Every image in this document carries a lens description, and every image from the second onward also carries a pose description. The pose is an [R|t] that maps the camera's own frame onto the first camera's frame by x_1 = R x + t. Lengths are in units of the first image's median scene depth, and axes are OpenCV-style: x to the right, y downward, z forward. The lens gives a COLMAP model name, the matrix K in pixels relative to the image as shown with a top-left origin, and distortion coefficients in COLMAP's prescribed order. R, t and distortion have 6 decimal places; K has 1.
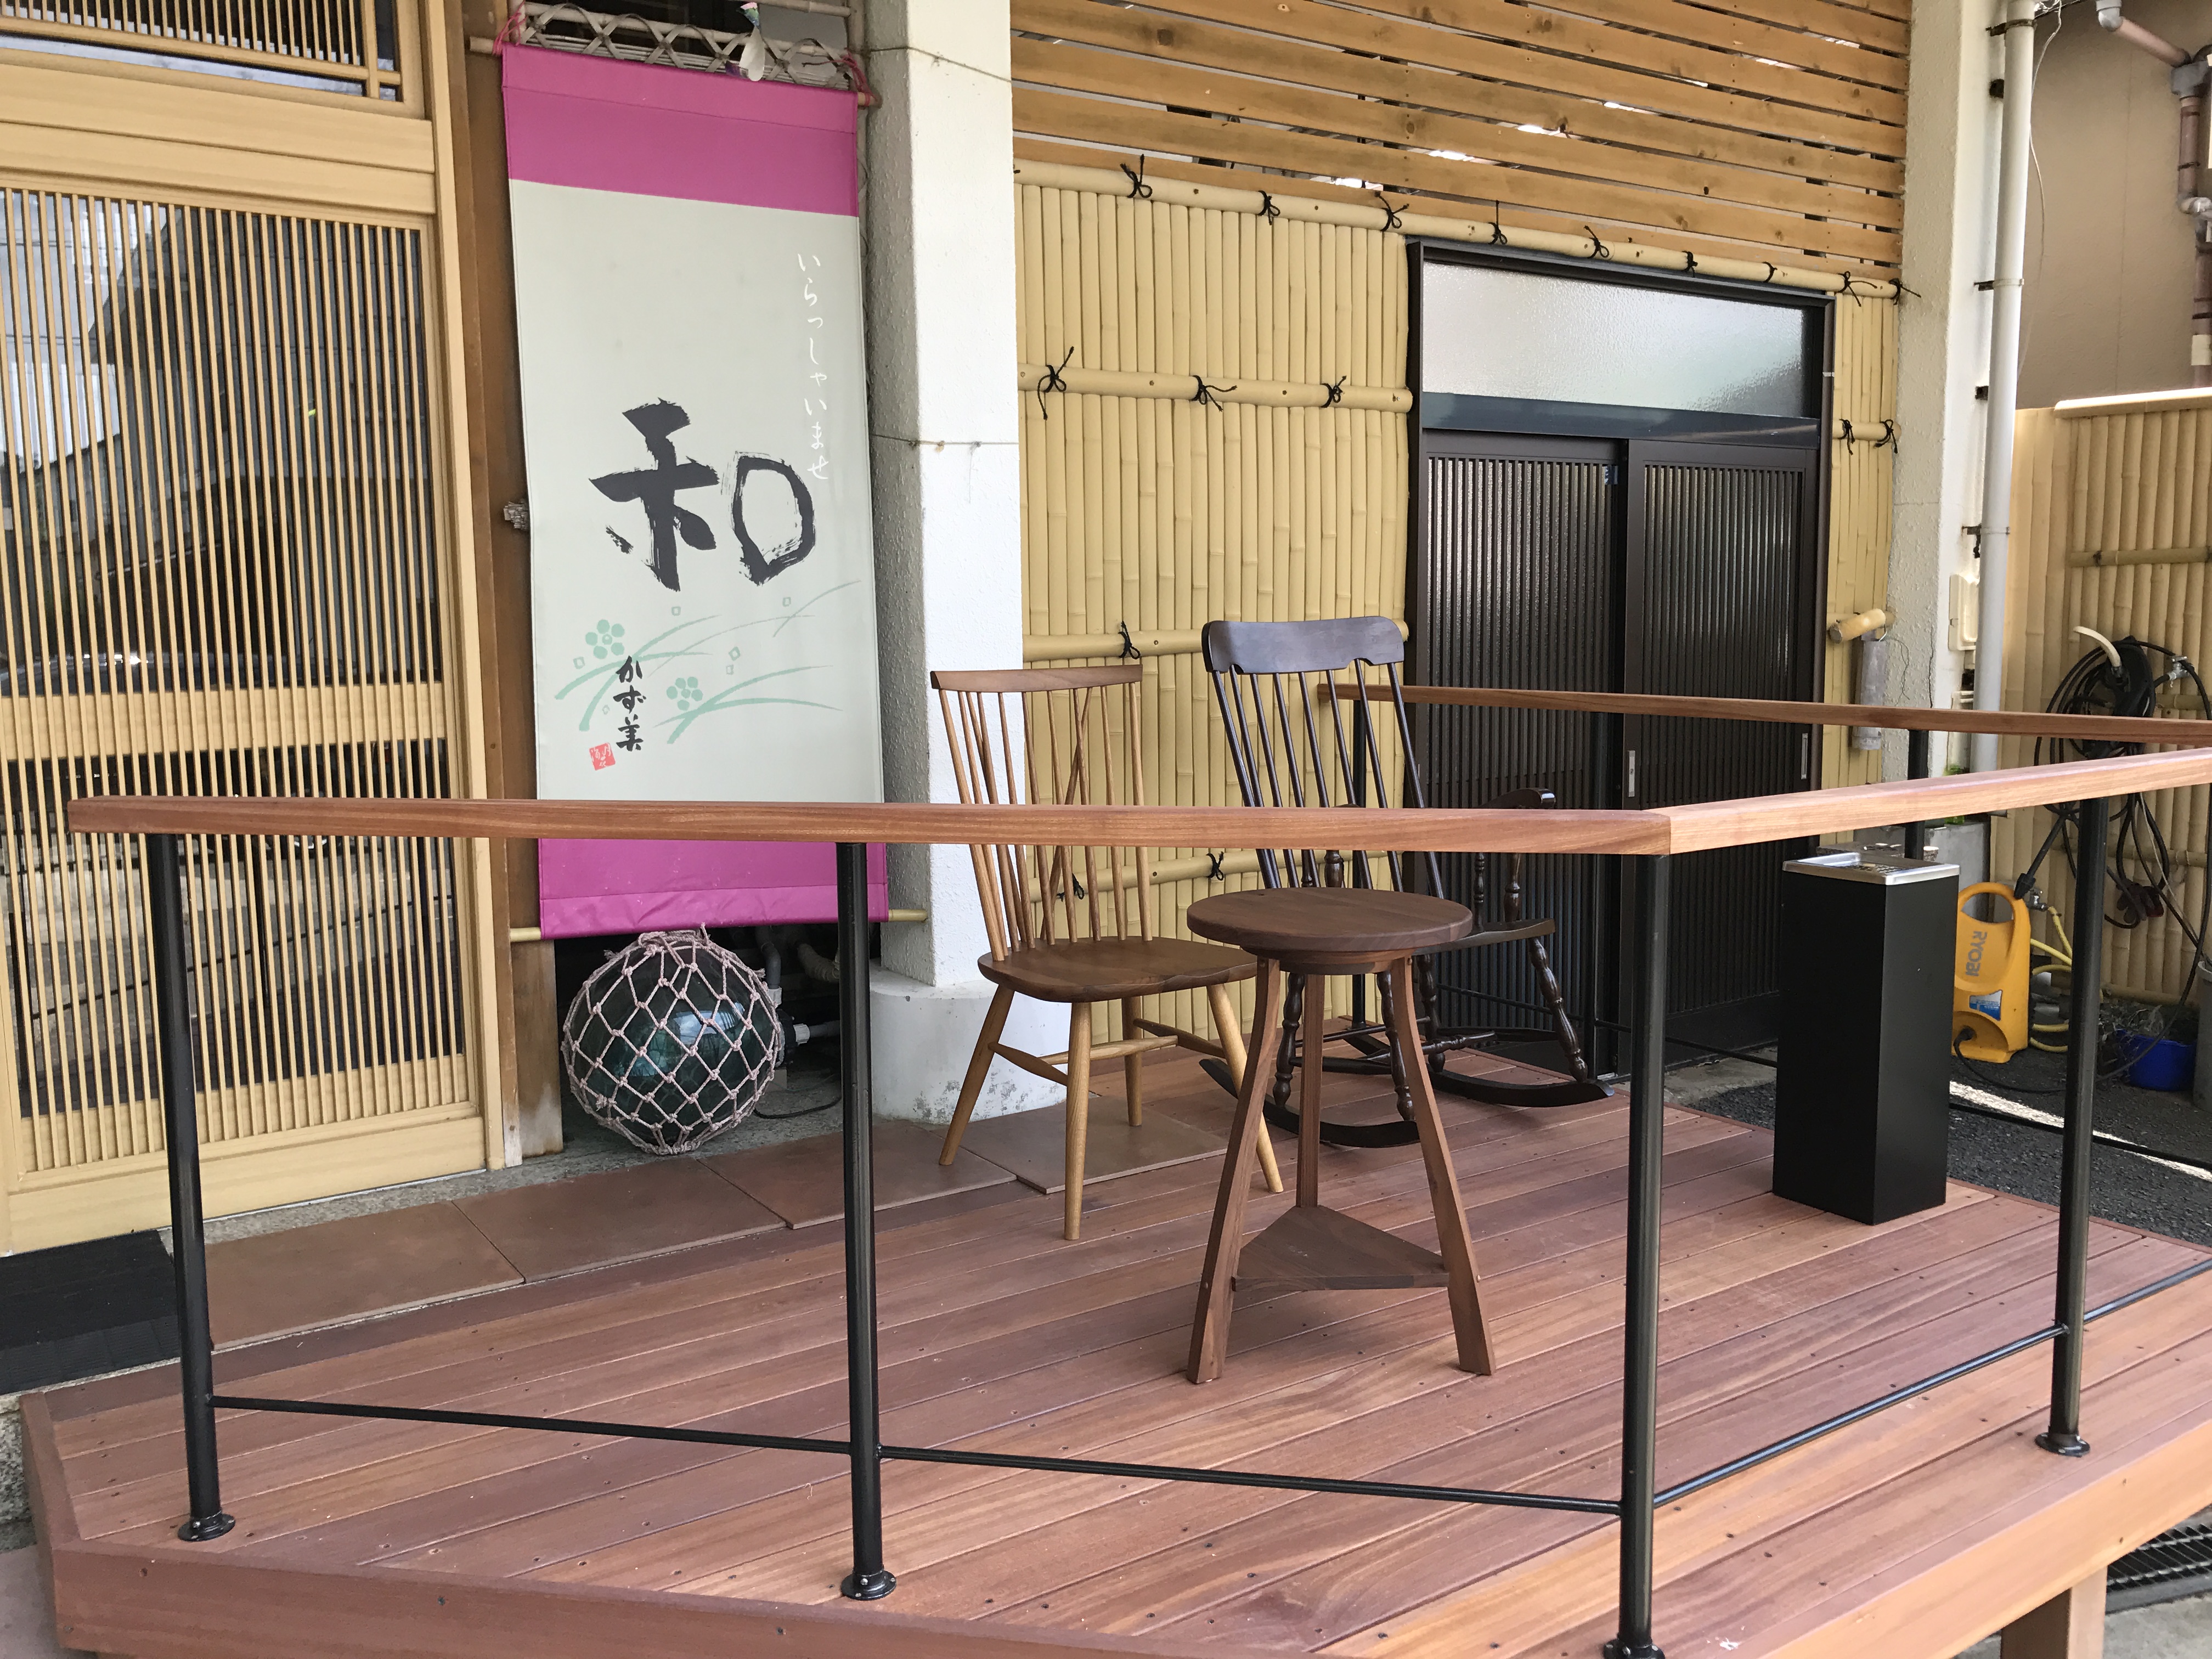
lens RADIAL K [[1812.9, 0, 1123.7], [0, 1812.9, 827.5], [0, 0, 1]] dist [0.029688, -0.025386]
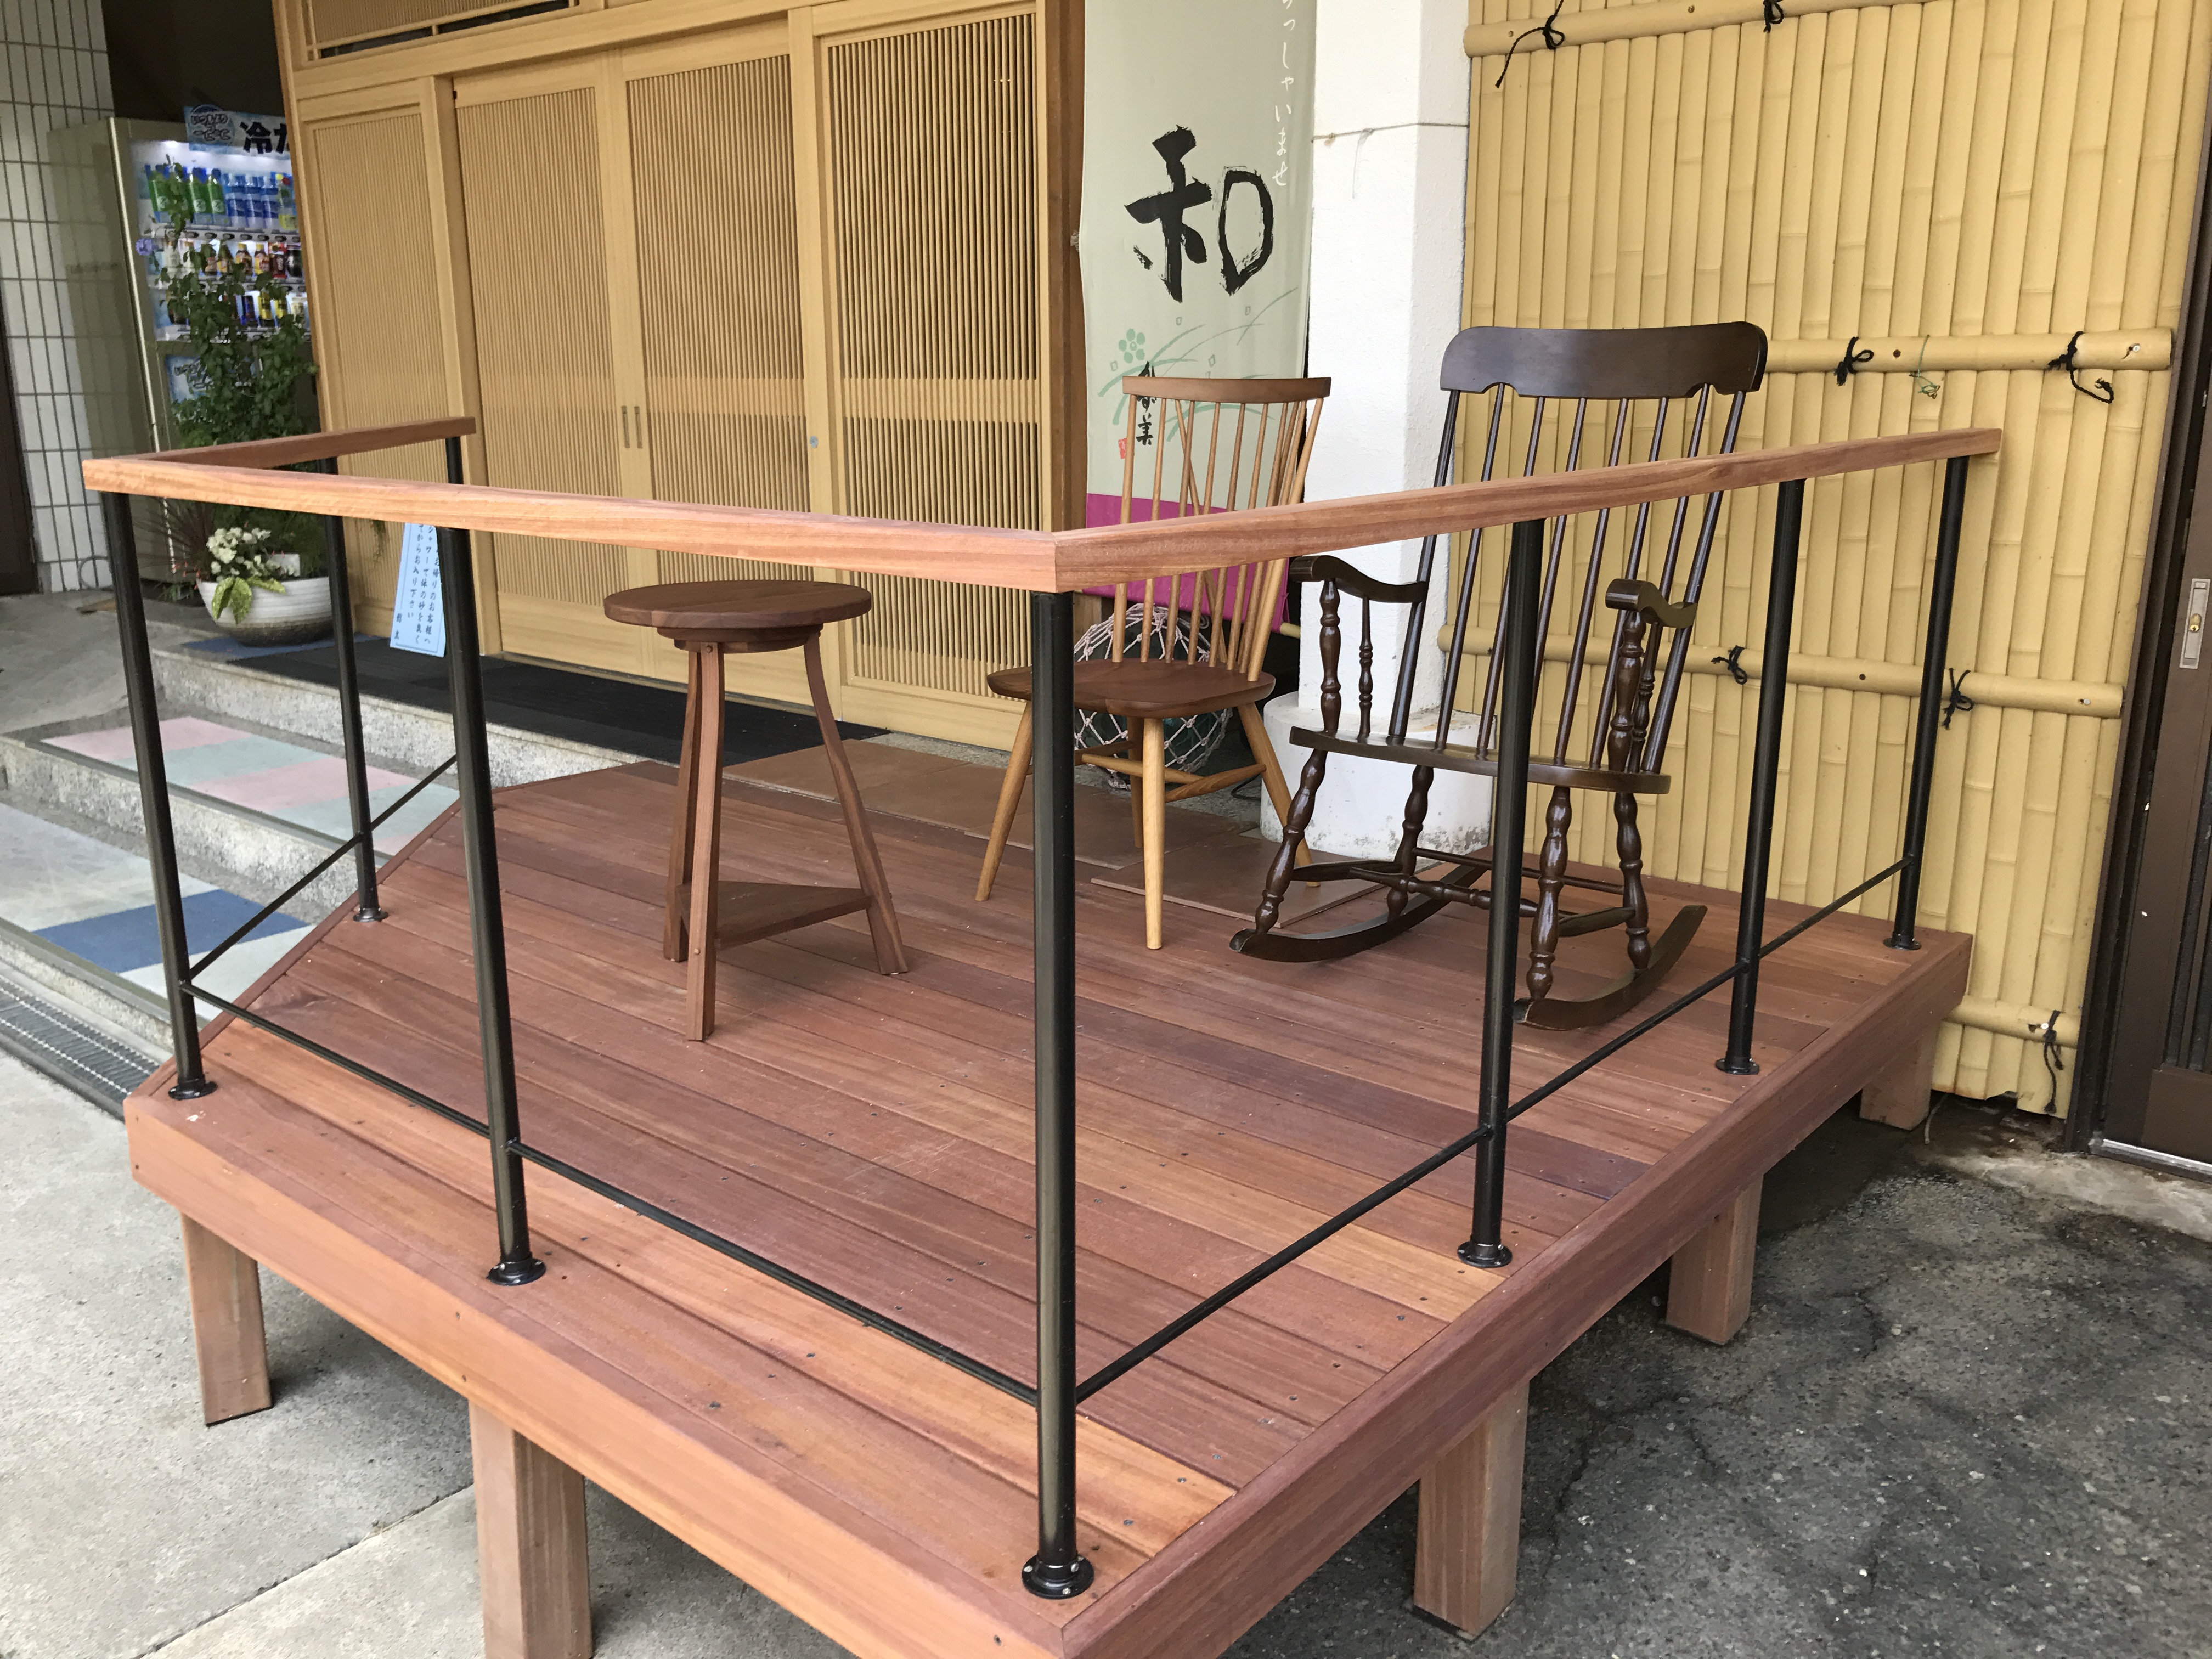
lens RADIAL K [[1812.9, 0, 1091.7], [0, 1812.9, 817.8], [0, 0, 1]] dist [0.029688, -0.025386]
pose [[0.253135, 0.246563, -0.935483, 0.870152], [-0.122851, 0.967341, 0.221717, -0.065053], [0.959599, 0.058801, 0.275159, 0.661329]]
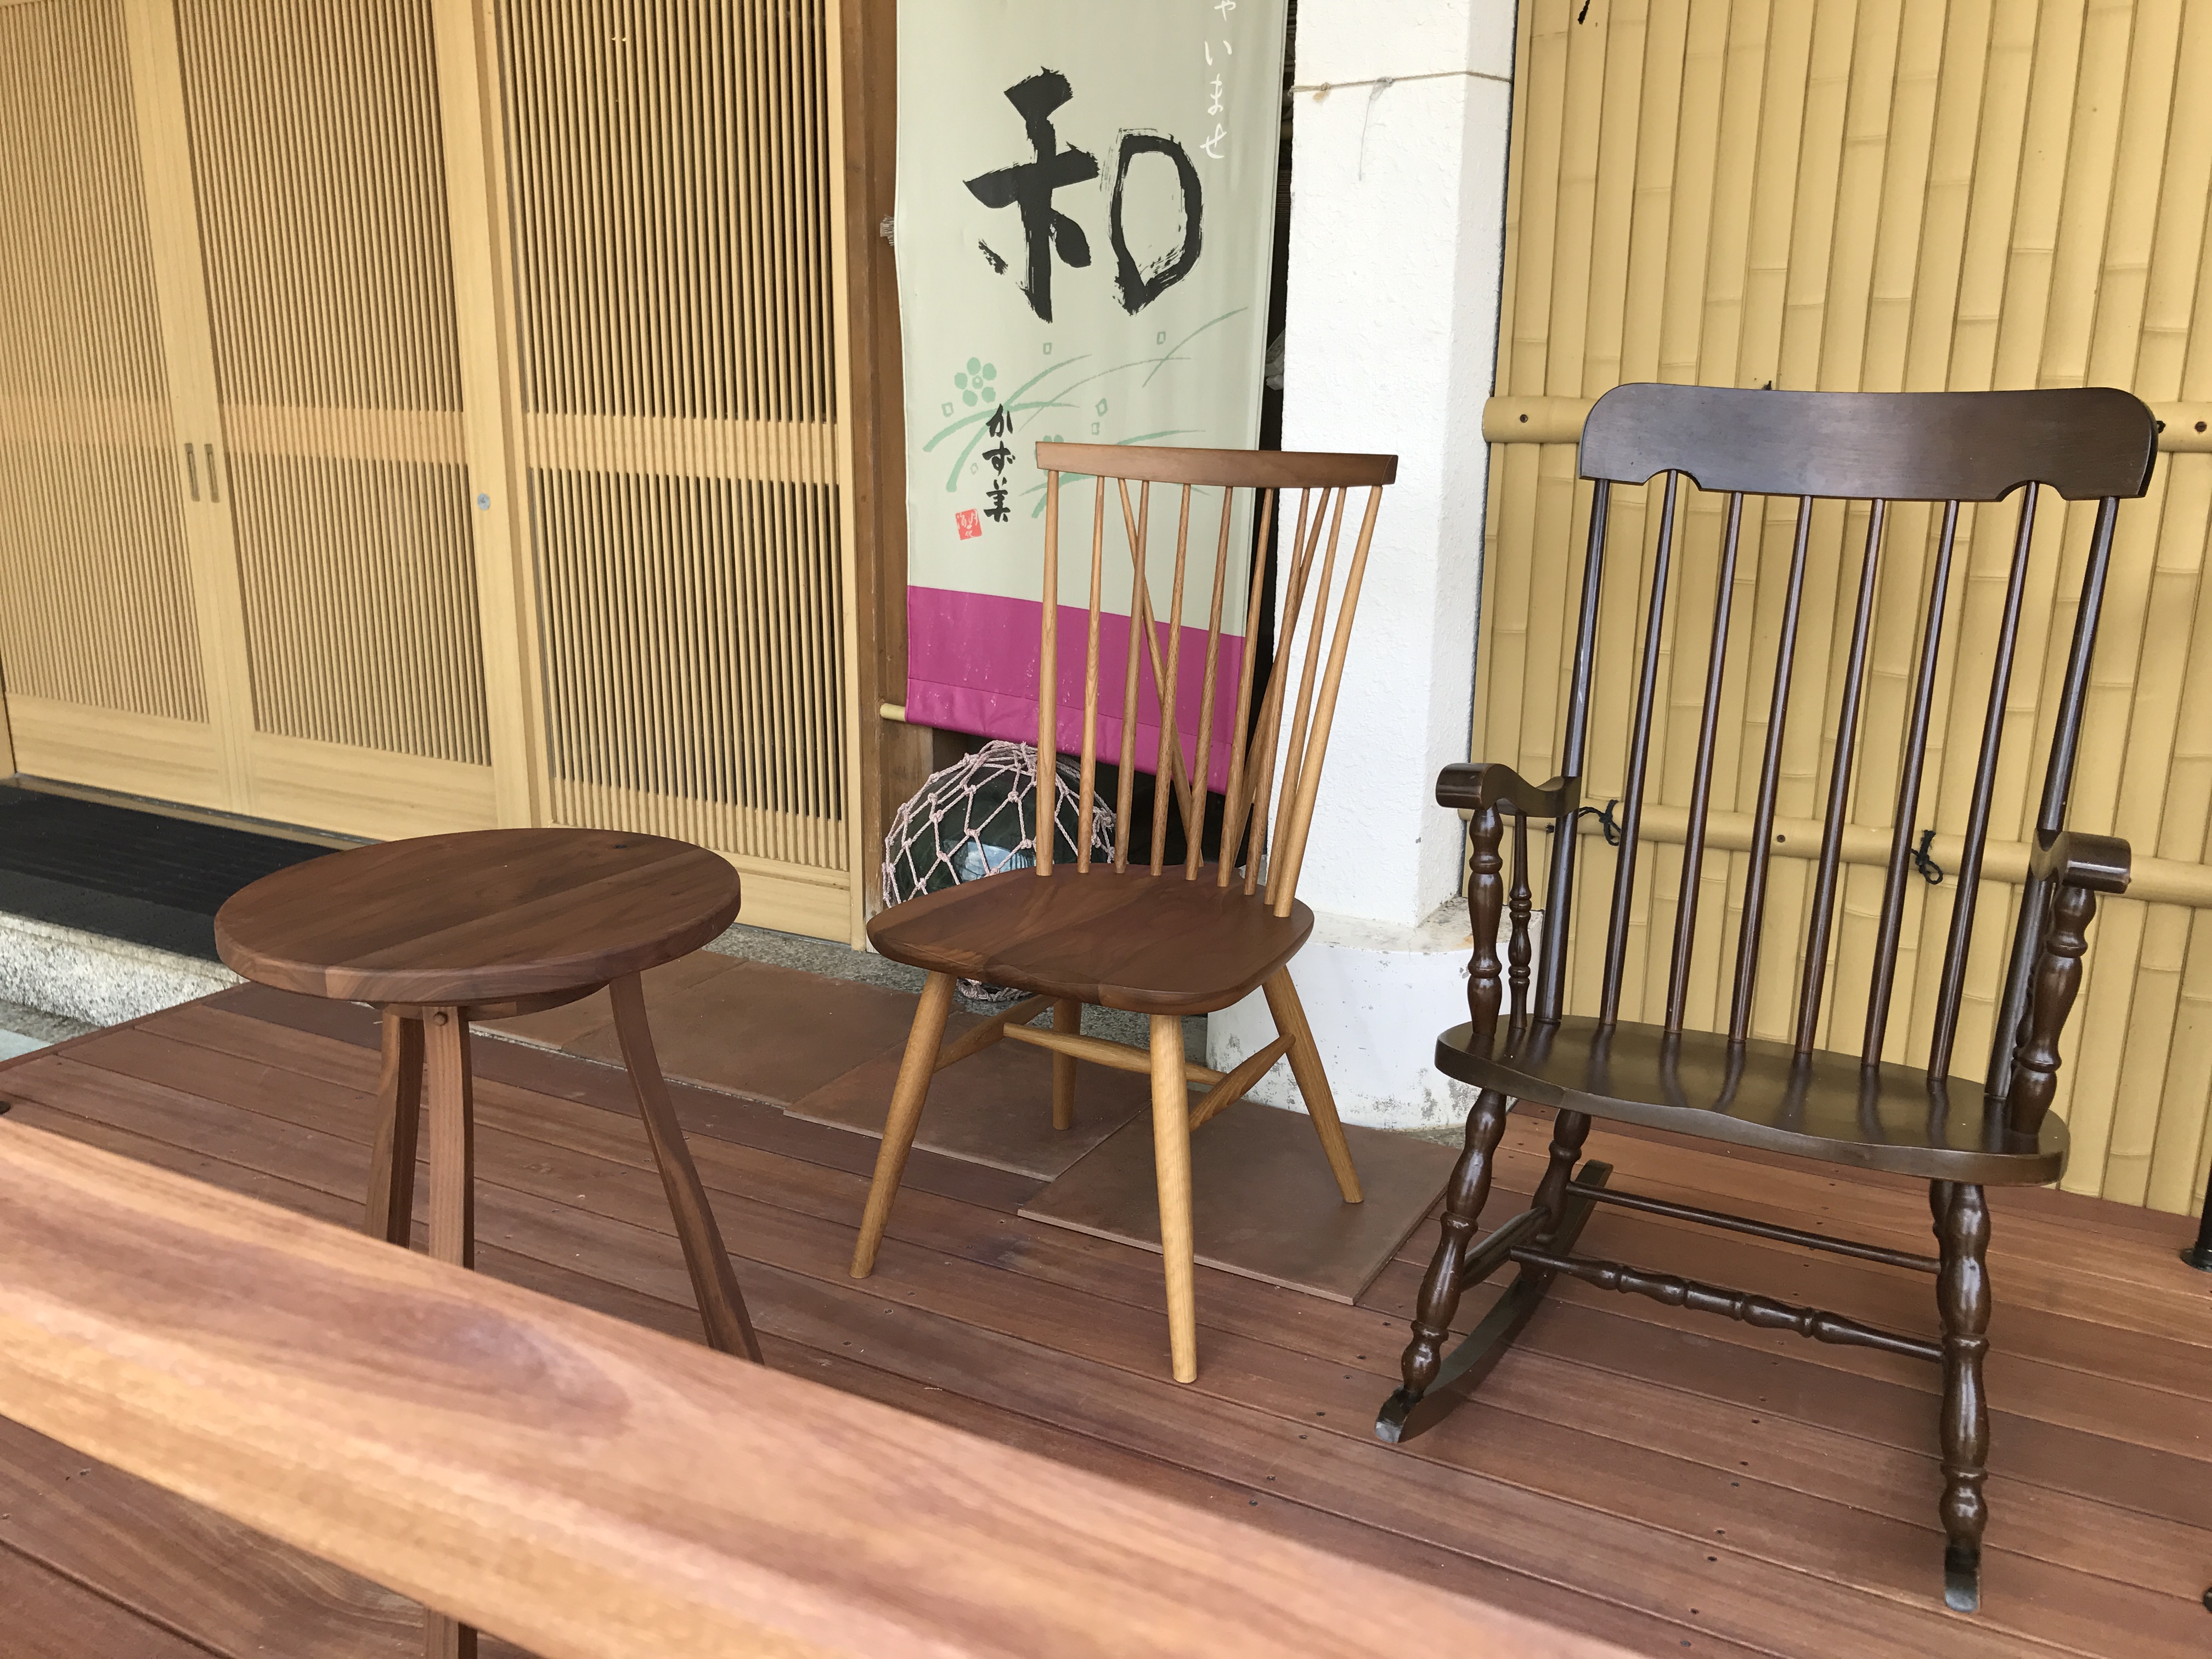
lens RADIAL K [[1812.9, 0, 1108.7], [0, 1812.9, 834.7], [0, 0, 1]] dist [0.029688, -0.025386]
pose [[0.458062, 0.242704, -0.855146, 0.496857], [-0.126842, 0.970007, 0.207359, -0.081660], [0.879824, 0.013485, 0.475108, 0.653579]]
